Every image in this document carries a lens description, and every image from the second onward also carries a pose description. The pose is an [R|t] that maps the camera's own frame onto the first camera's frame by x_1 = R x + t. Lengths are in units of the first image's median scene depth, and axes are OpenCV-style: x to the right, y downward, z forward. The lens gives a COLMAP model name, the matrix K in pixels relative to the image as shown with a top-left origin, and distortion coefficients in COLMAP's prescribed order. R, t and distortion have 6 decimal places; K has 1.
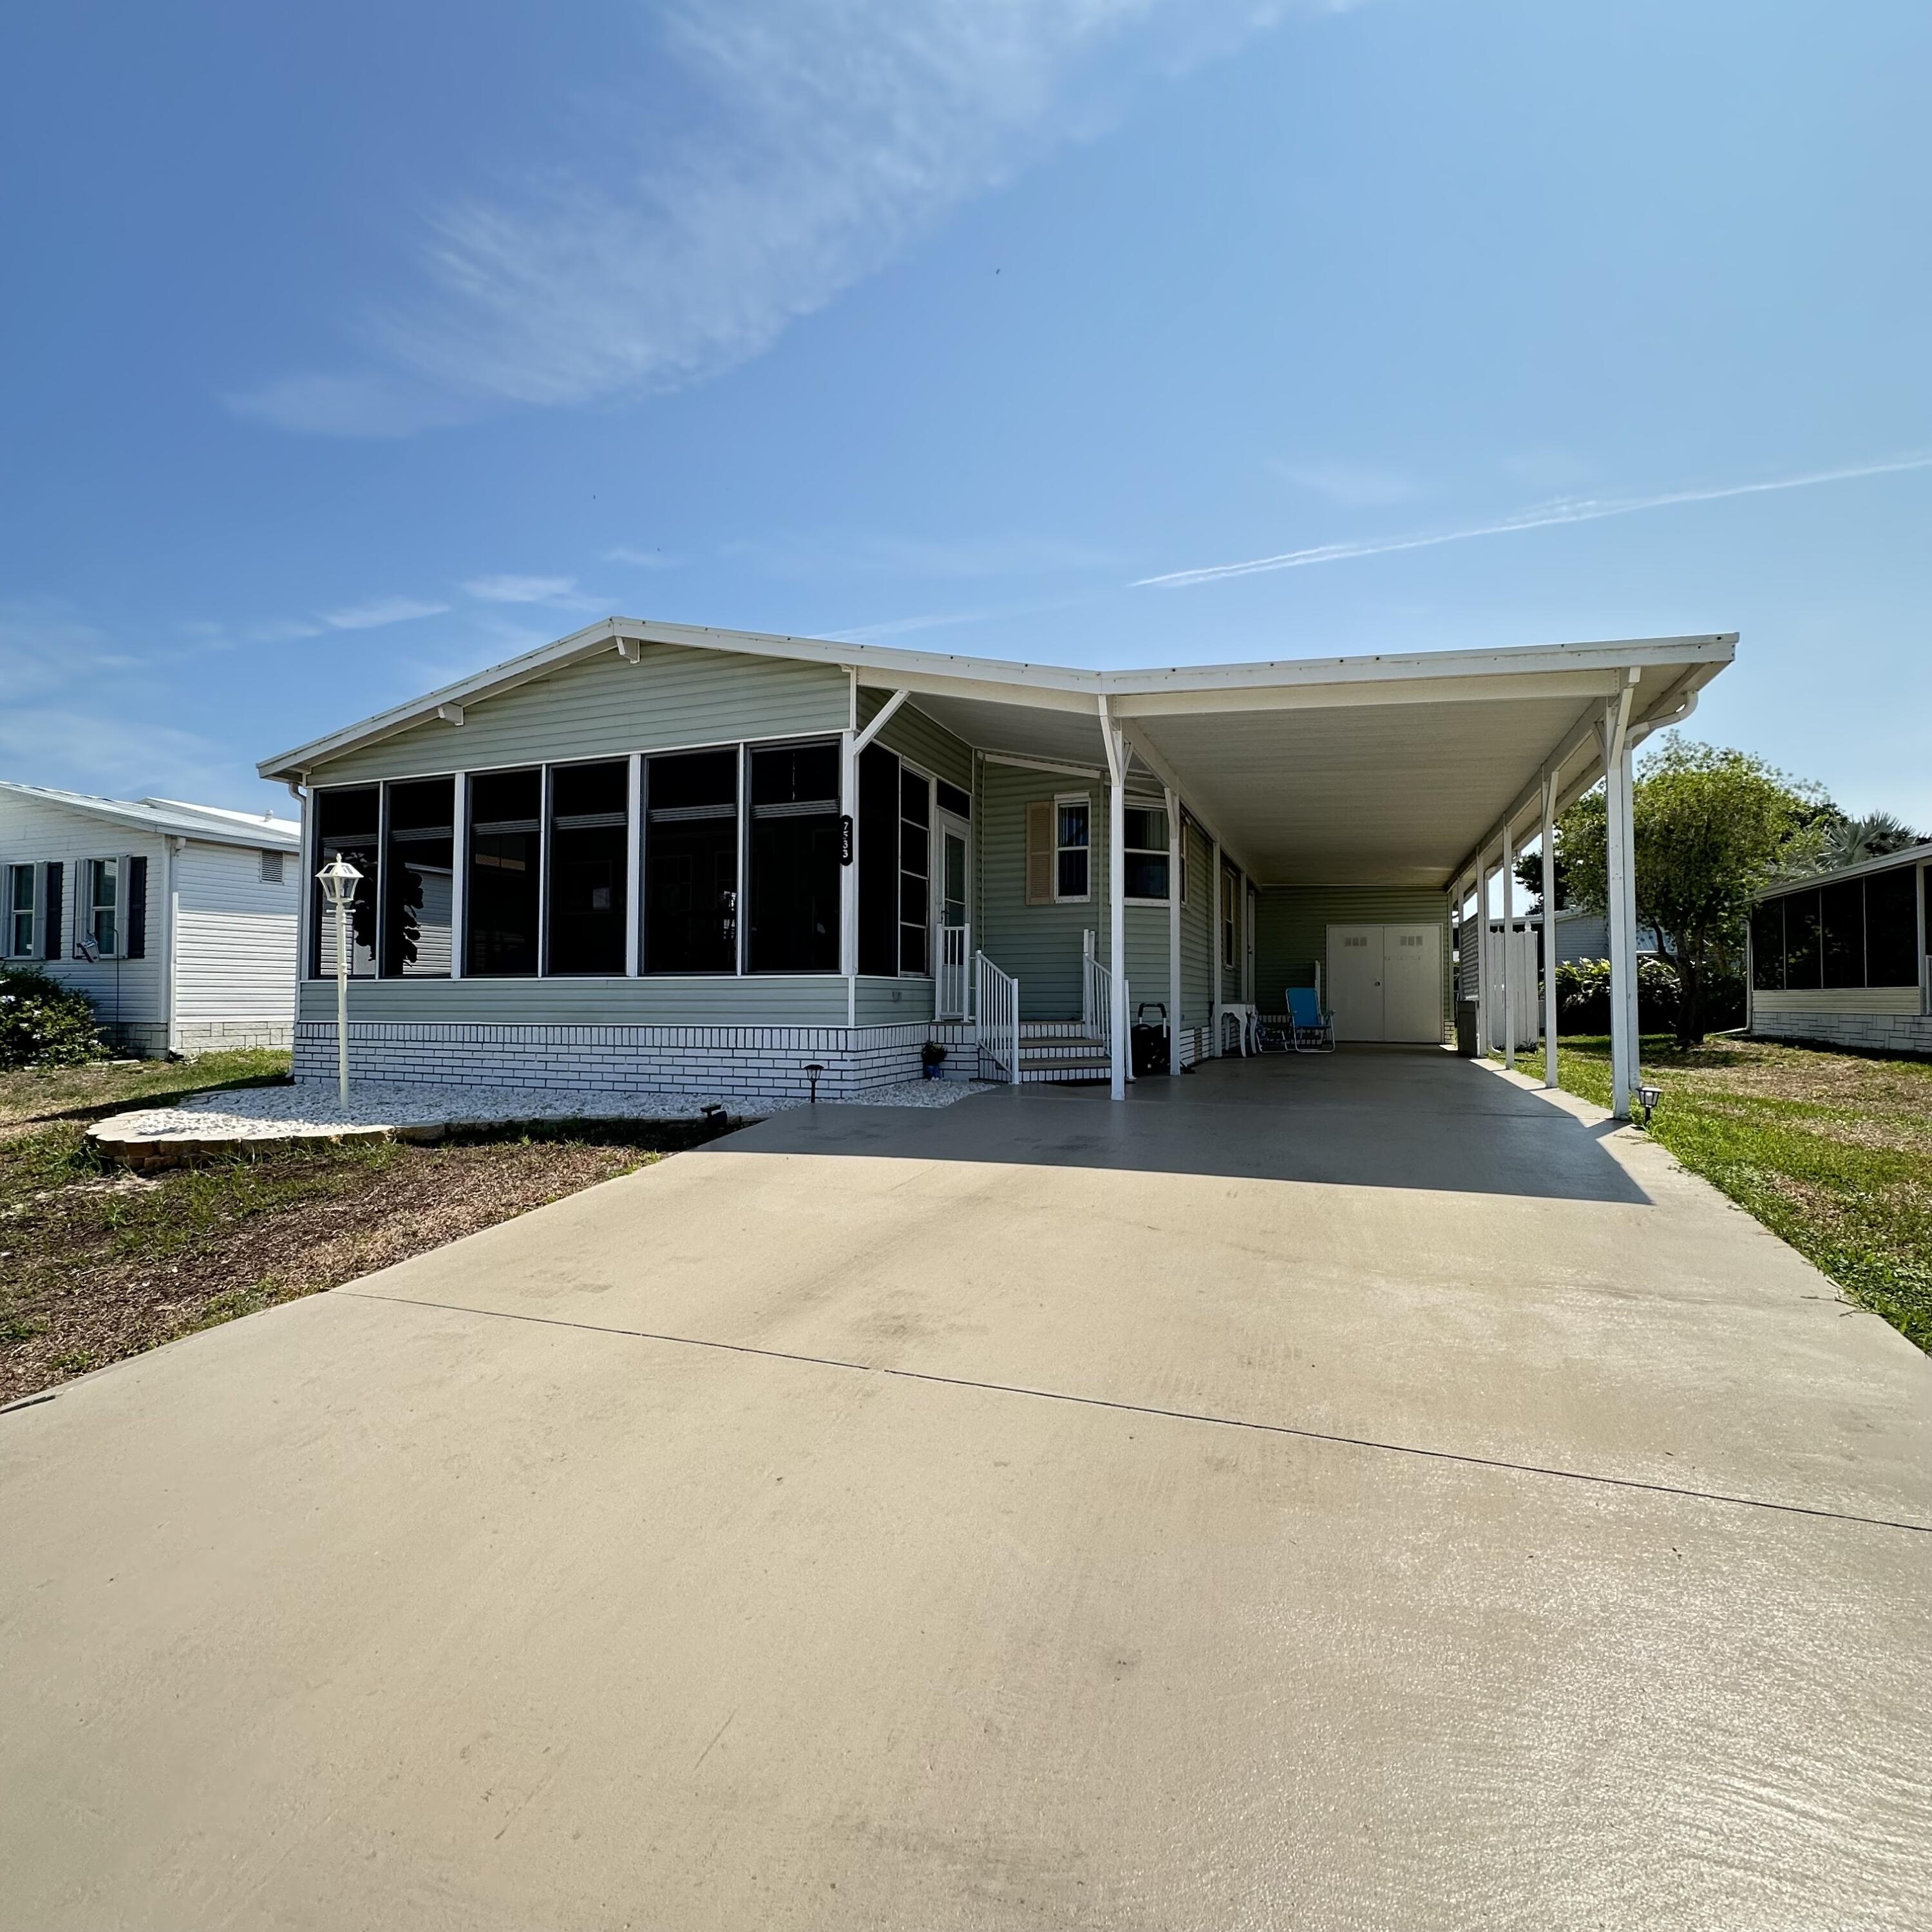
lens RADIAL K [[1035.4, 0, 953.3], [0, 1035.4, 965.7], [0, 0, 1]] dist [-0.001038, -0.001062]
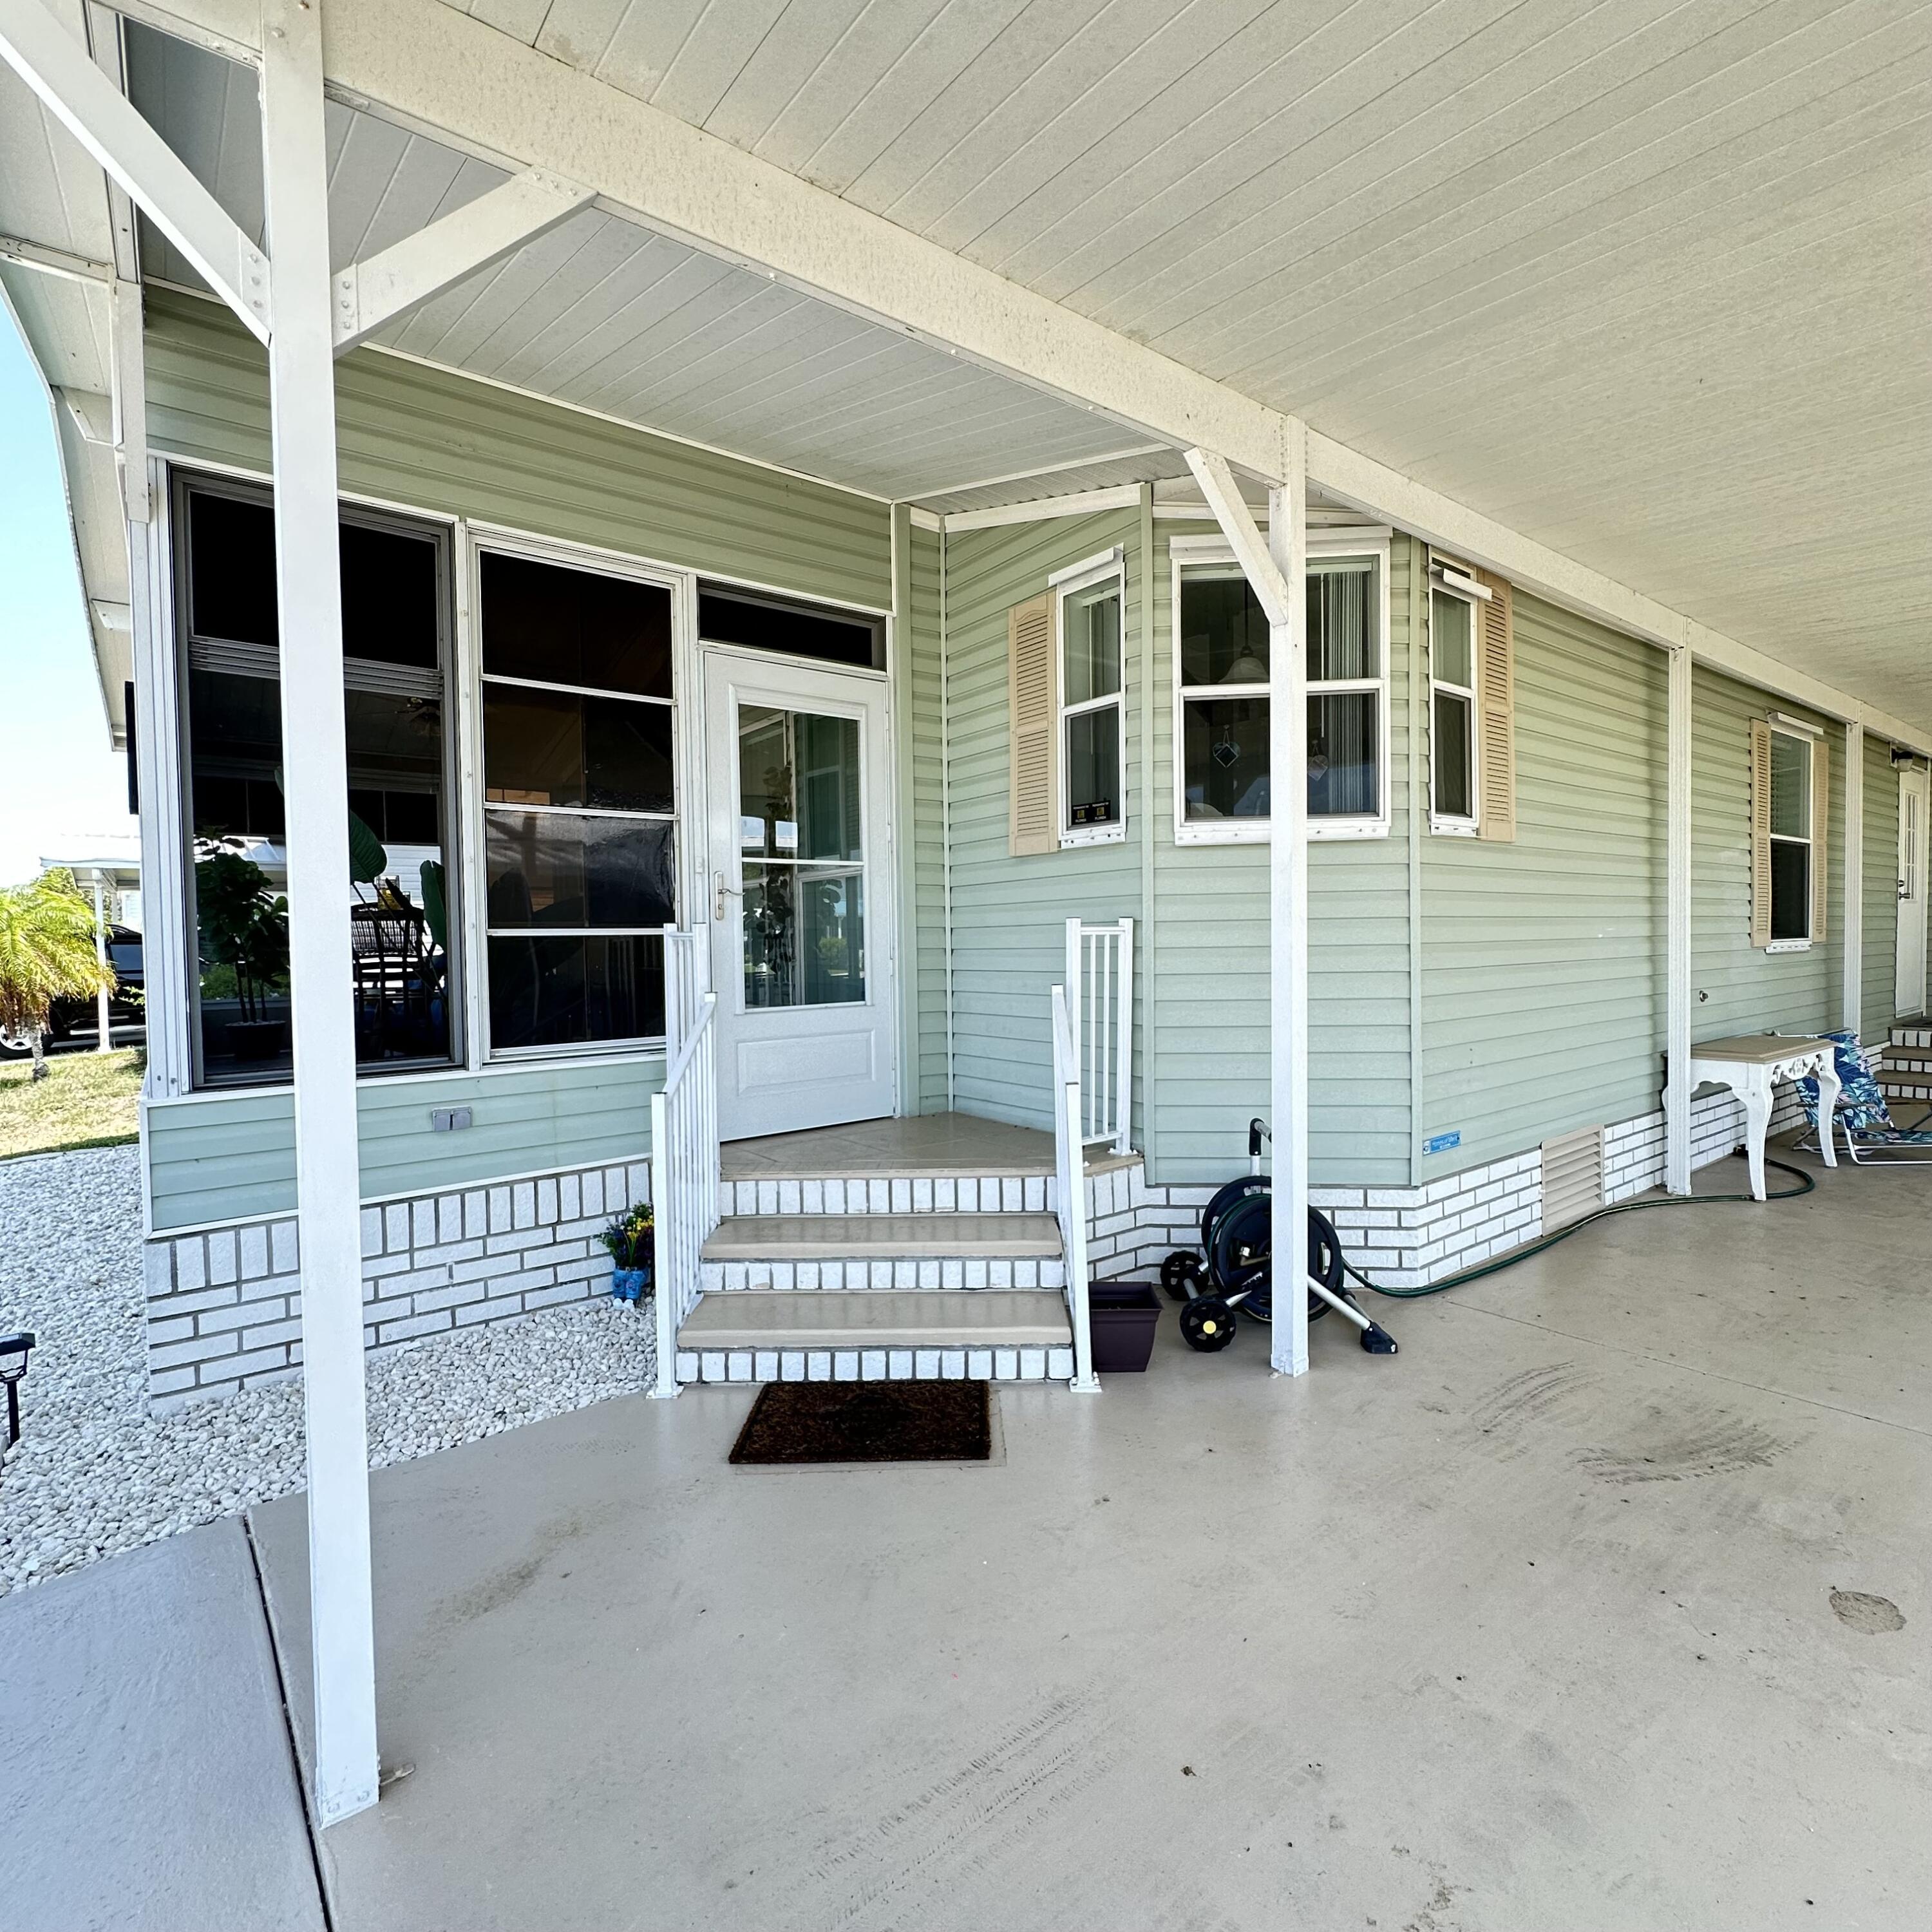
lens RADIAL K [[1035.4, 0, 962.4], [0, 1035.4, 963.7], [0, 0, 1]] dist [-0.001038, -0.001062]
pose [[0.855605, -0.005960, -0.517596, 0.271883], [0.038027, 0.997955, 0.051370, -0.037286], [0.516231, -0.063635, 0.854082, 0.627731]]
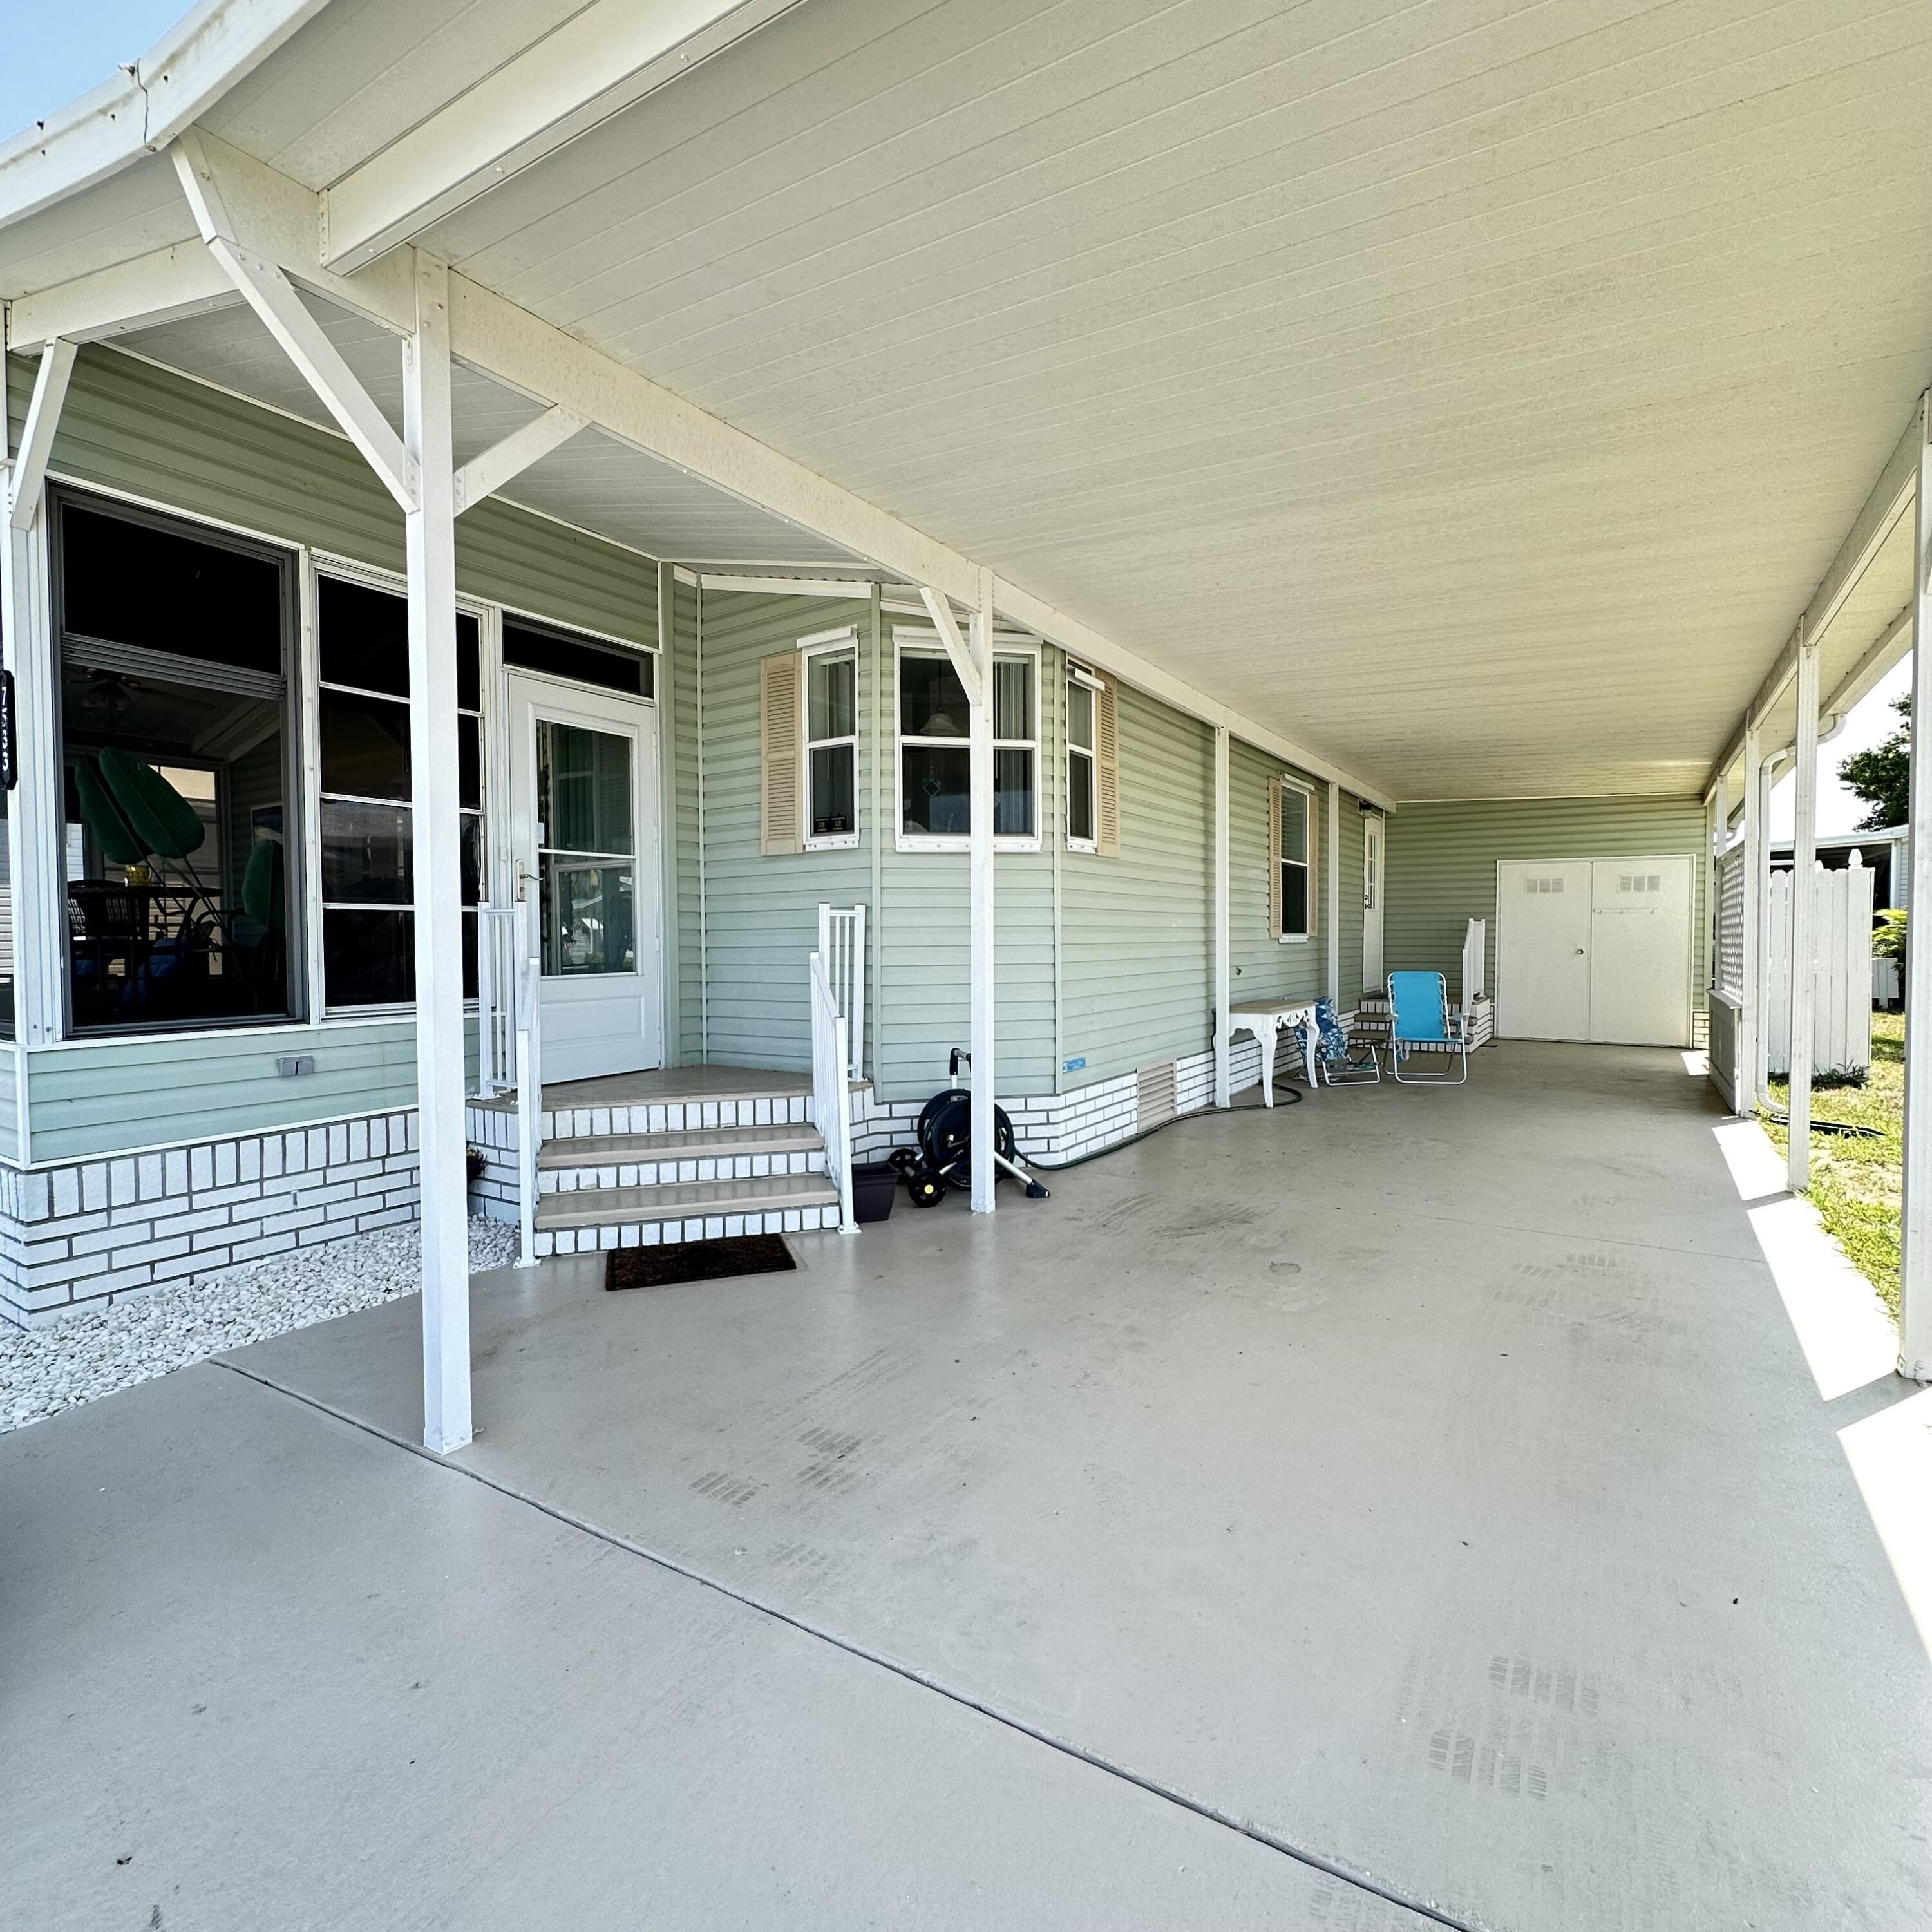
lens RADIAL K [[1035.4, 0, 965.6], [0, 1035.4, 963.8], [0, 0, 1]] dist [-0.001038, -0.001062]
pose [[0.979233, -0.008487, -0.202560, 0.280039], [0.020300, 0.998207, 0.056313, -0.030898], [0.201718, -0.059255, 0.977649, 0.499773]]
